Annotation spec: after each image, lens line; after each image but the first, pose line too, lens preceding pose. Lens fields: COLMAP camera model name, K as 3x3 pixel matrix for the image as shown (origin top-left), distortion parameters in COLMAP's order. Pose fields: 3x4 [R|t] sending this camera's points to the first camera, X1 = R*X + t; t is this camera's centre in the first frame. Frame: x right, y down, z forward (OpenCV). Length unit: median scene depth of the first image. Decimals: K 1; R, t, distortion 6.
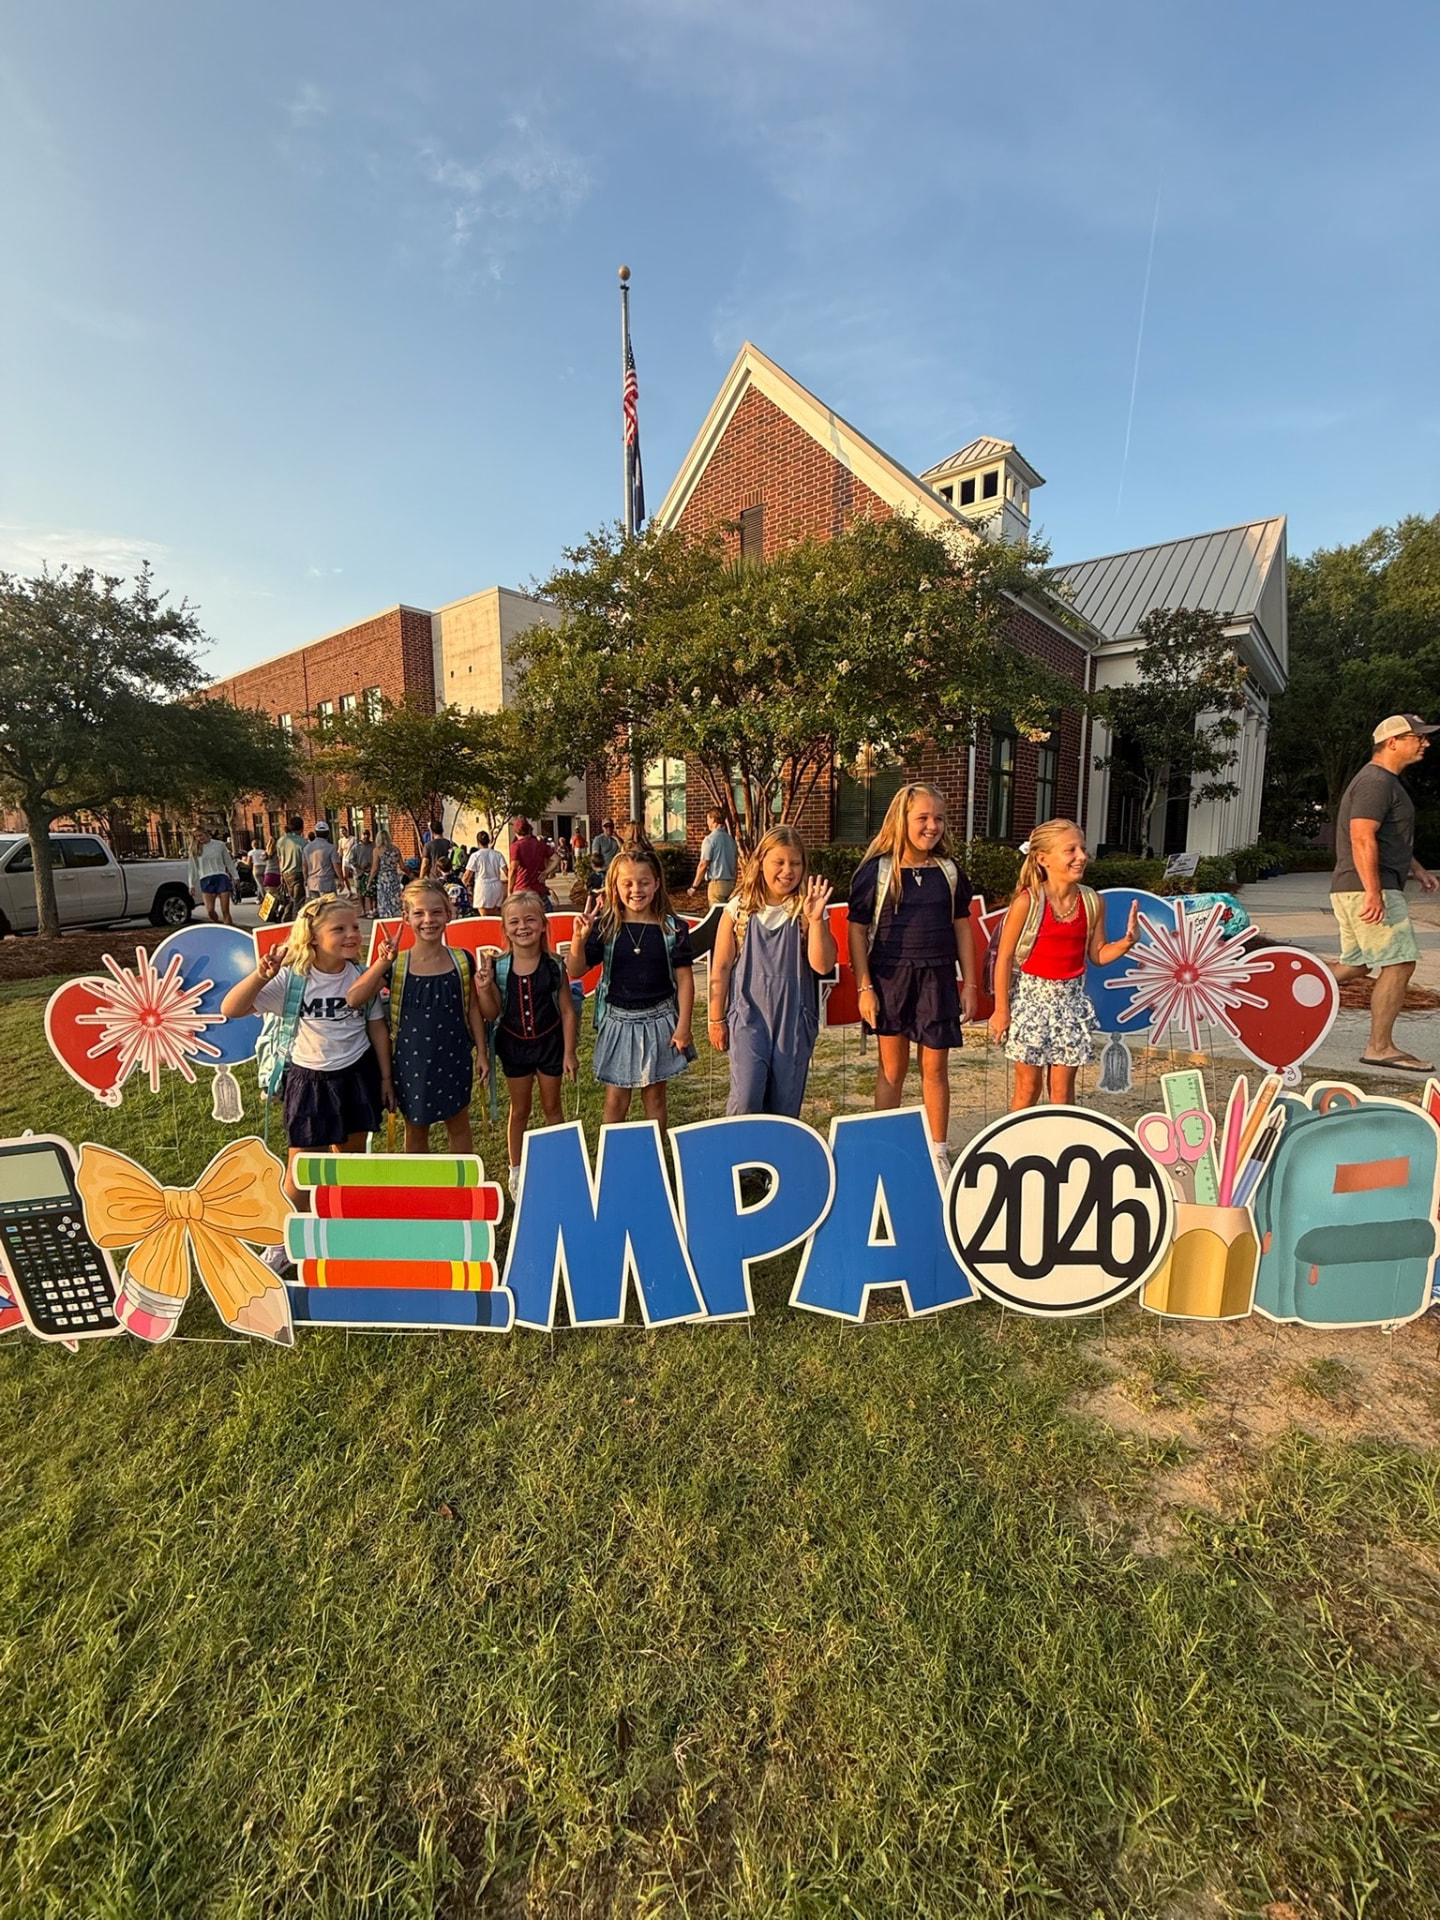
lens RADIAL K [[768.0, 0, 722.6], [0, 768.0, 958.7], [0, 0, 1]] dist [-0.003136, 0.000928]
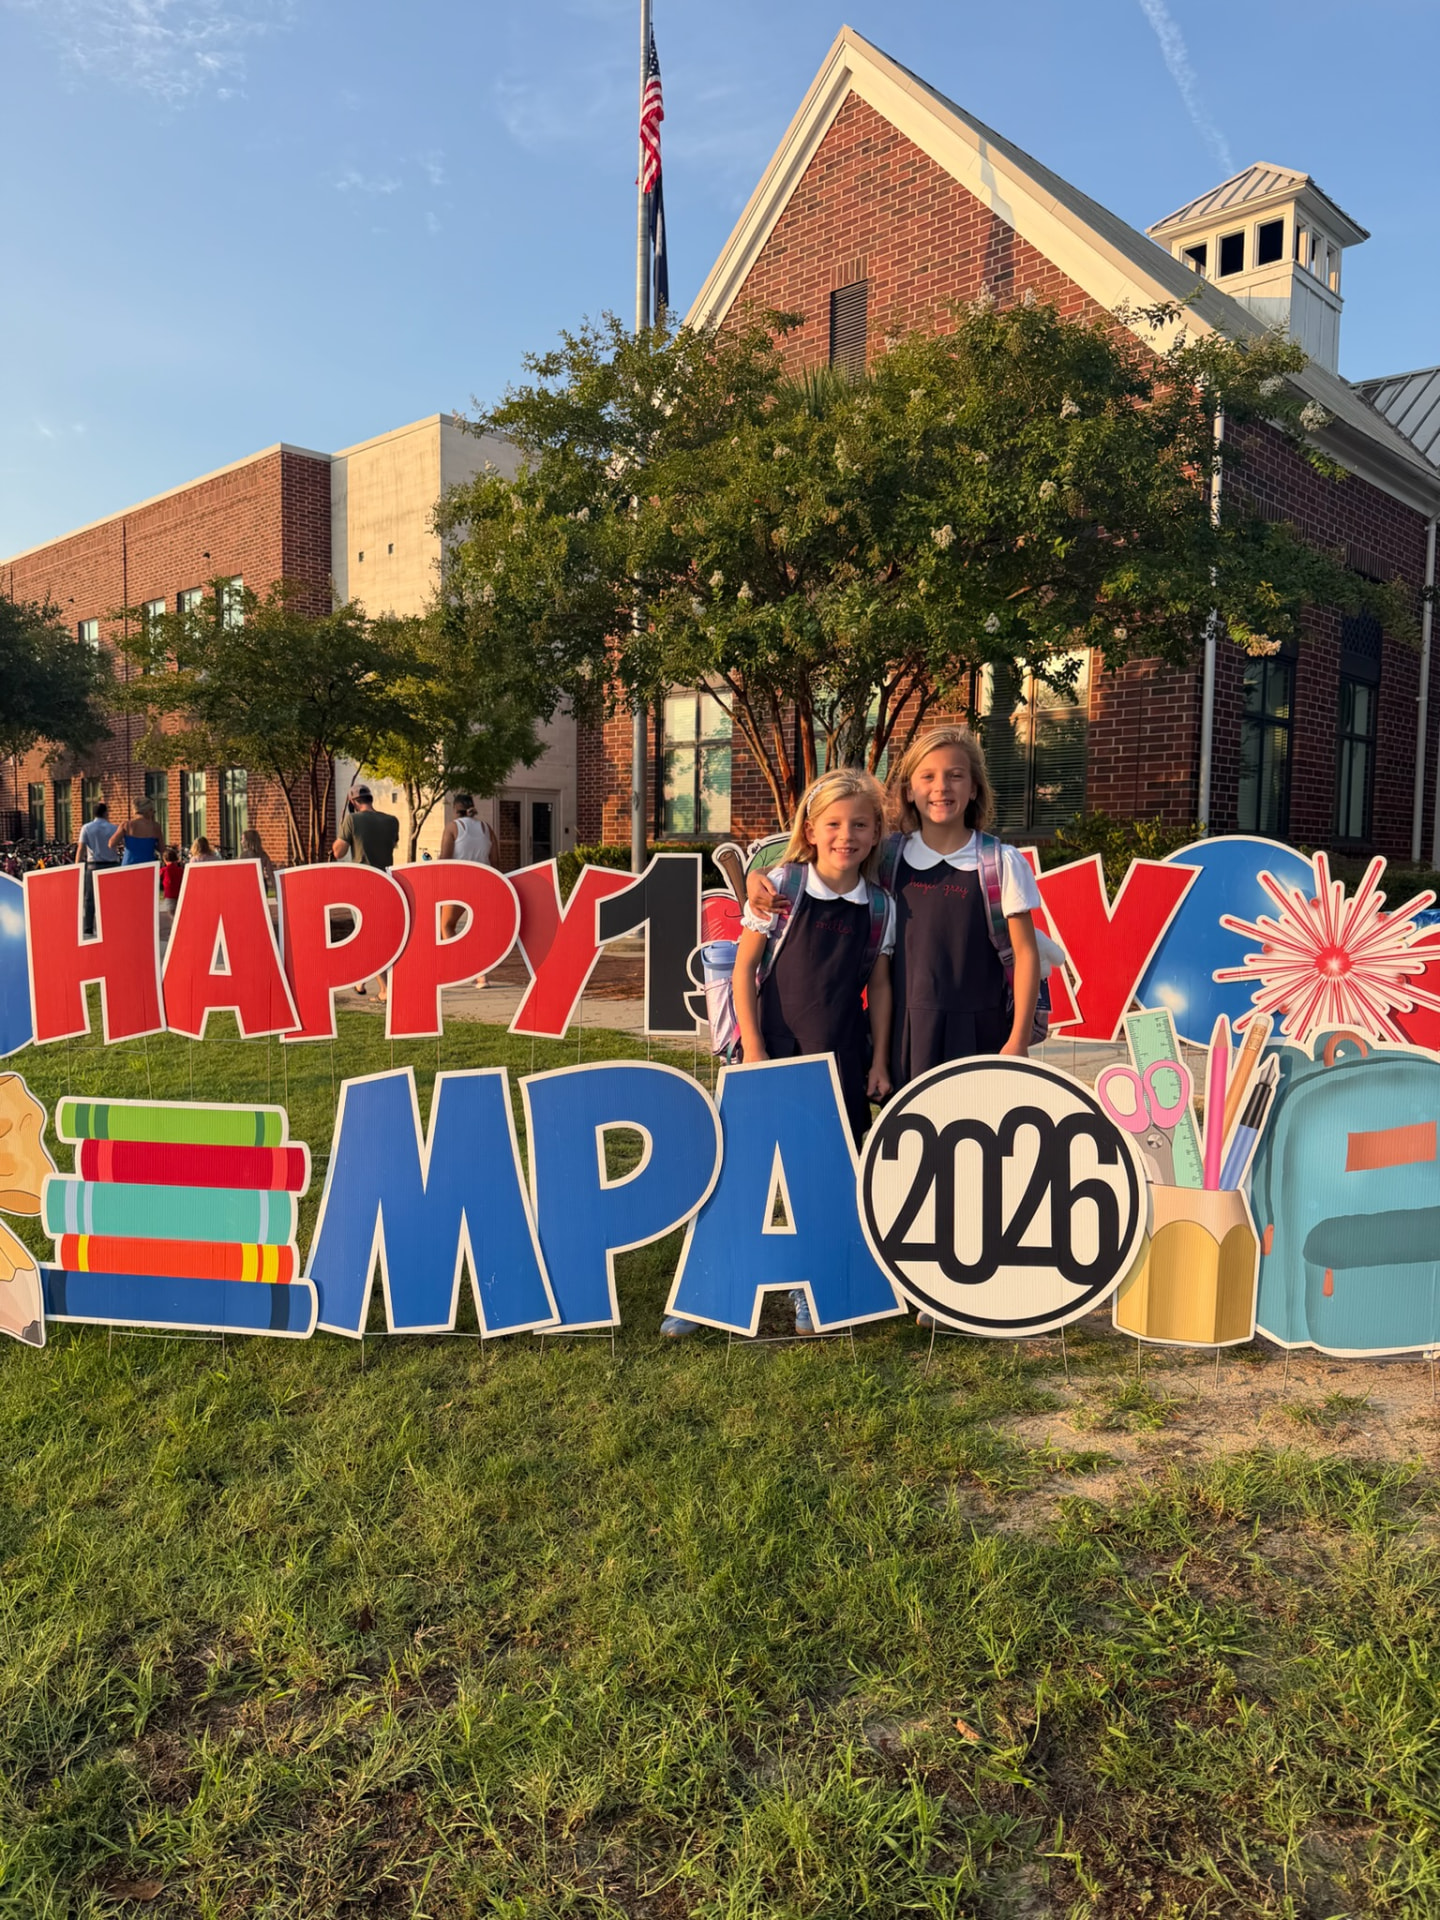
lens RADIAL K [[1360.2, 0, 725.8], [0, 1360.2, 971.3], [0, 0, 1]] dist [0.052831, -0.077769]
pose [[0.997132, 0.023802, -0.071844, 0.146619], [-0.028390, 0.997576, -0.063535, 0.116396], [0.070158, 0.065393, 0.995390, -0.241016]]
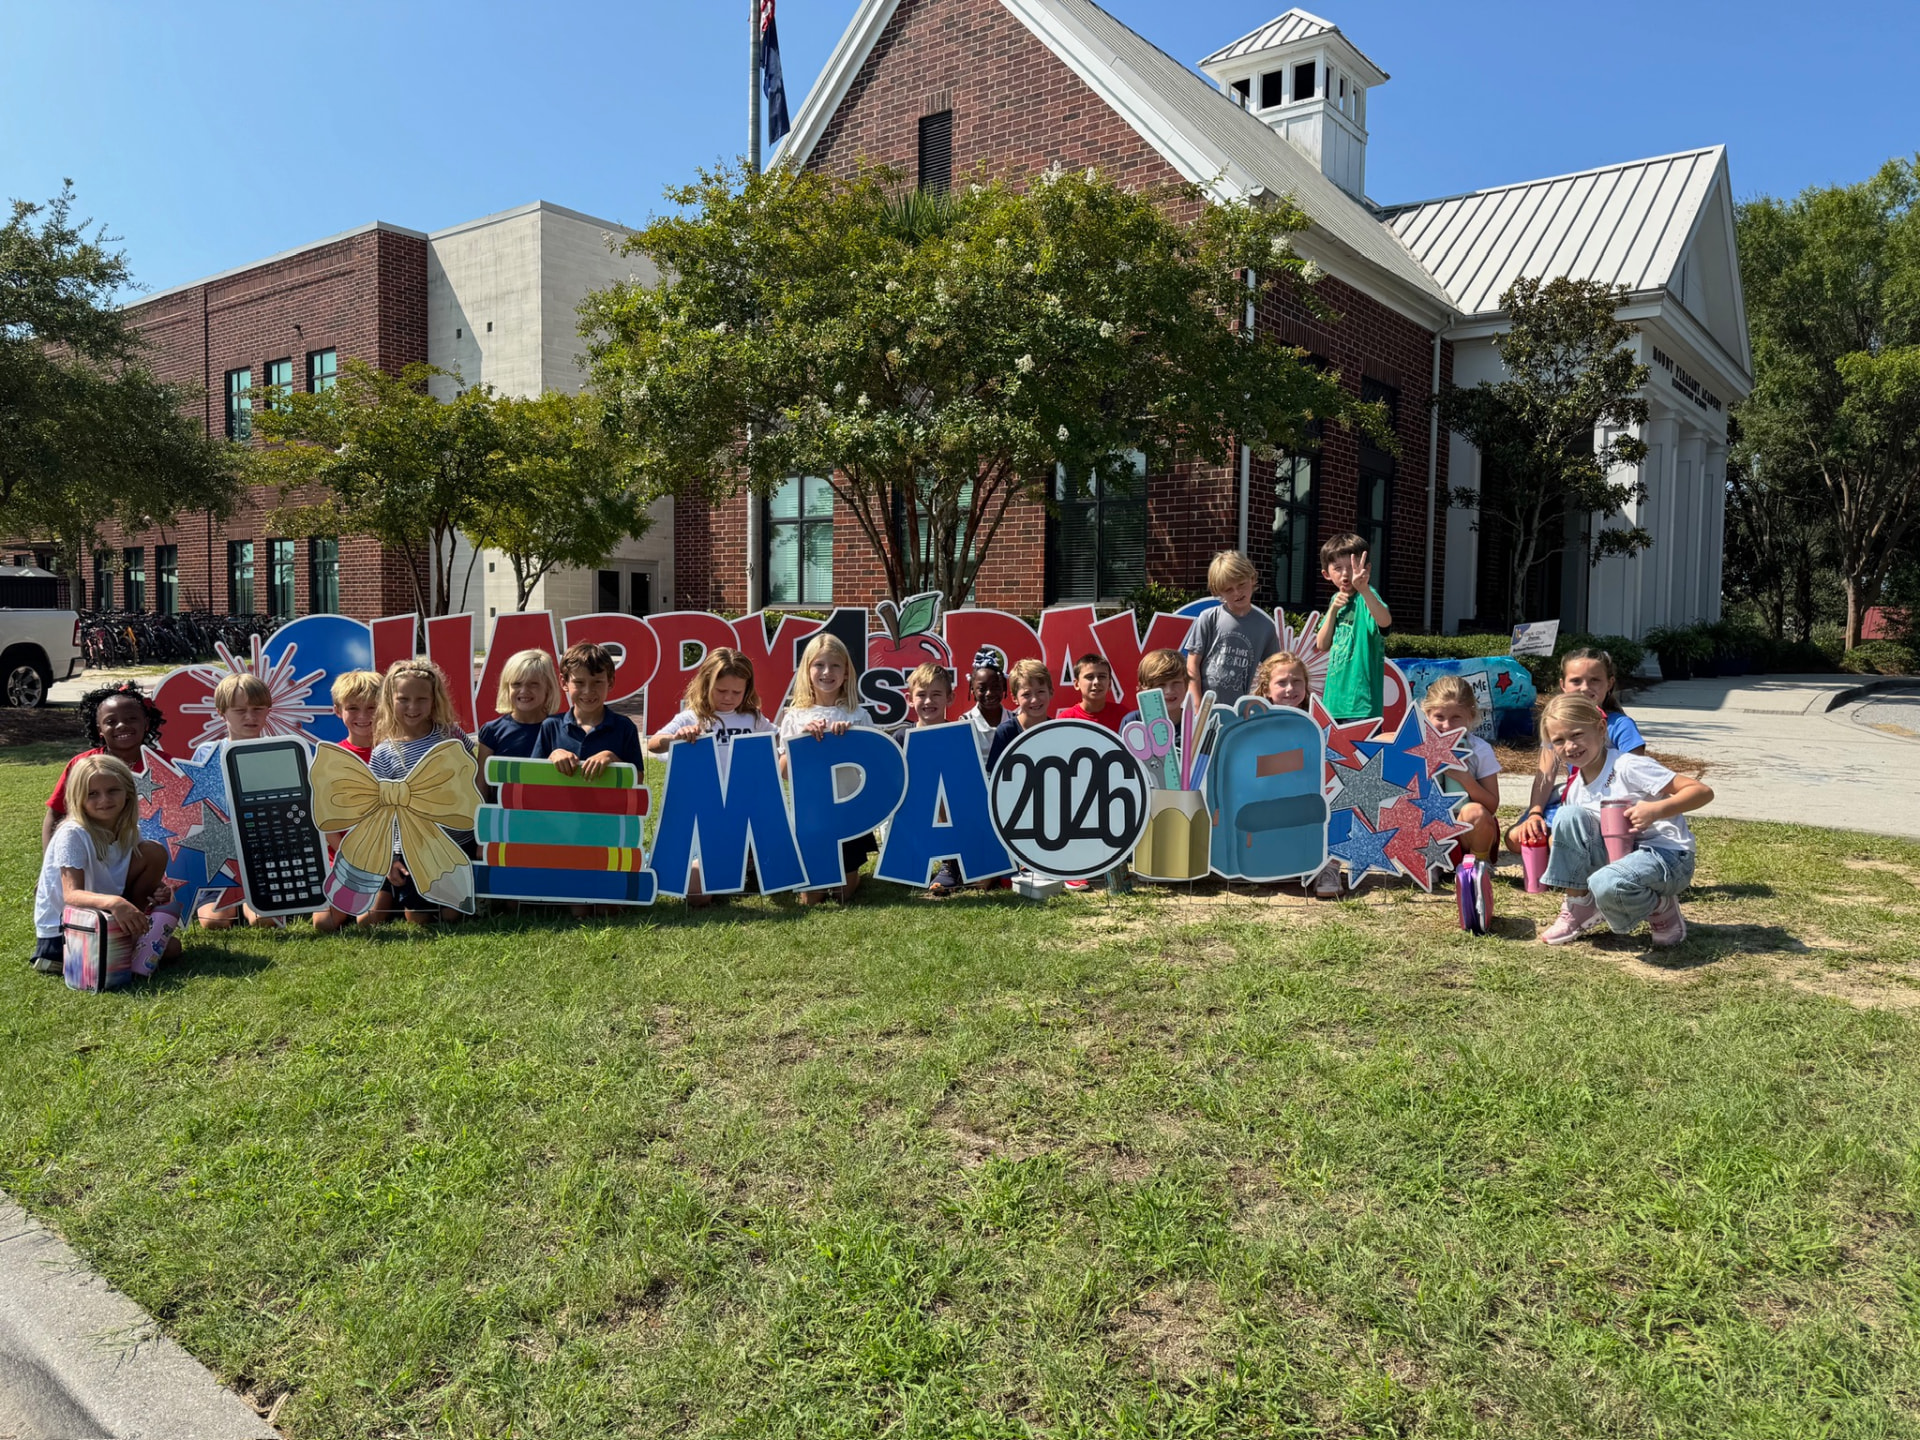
lens RADIAL K [[1360.2, 0, 990.2], [0, 1360.2, 733.9], [0, 0, 1]] dist [0.052831, -0.077769]
pose [[0.997966, 0.013995, 0.062195, 0.084465], [-0.009384, 0.997227, -0.073822, 0.229801], [-0.063055, 0.073088, 0.995330, -0.805999]]
